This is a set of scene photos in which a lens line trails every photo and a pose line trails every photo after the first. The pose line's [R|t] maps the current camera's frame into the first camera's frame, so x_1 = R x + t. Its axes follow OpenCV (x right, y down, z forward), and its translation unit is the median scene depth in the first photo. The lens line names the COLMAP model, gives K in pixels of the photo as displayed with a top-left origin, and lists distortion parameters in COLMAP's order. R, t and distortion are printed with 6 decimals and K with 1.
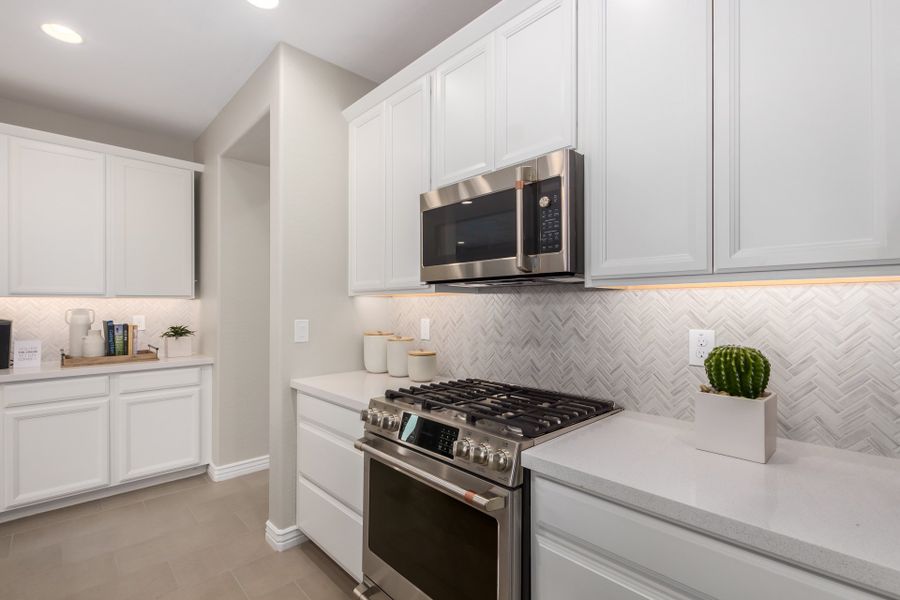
lens RADIAL K [[413.8, 0, 453.2], [0, 413.8, 303.9], [0, 0, 1]] dist [0.012132, -0.000390]
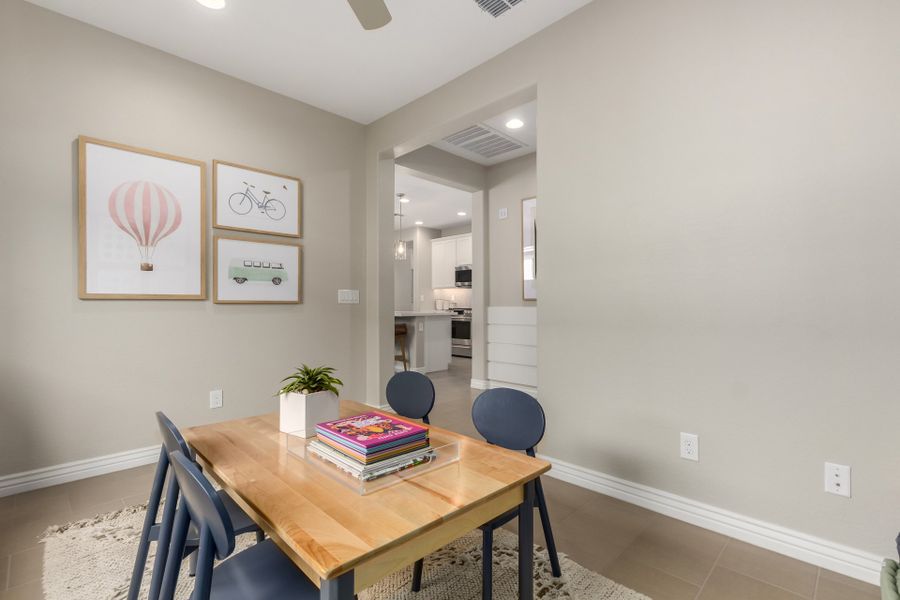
lens RADIAL K [[413.8, 0, 453.2], [0, 413.8, 303.9], [0, 0, 1]] dist [0.012132, -0.000390]
pose [[0.999977, -0.001894, 0.006524, -0.090959], [0.001874, 0.999993, 0.003082, 0.105384], [-0.006530, -0.003070, 0.999974, -2.864058]]
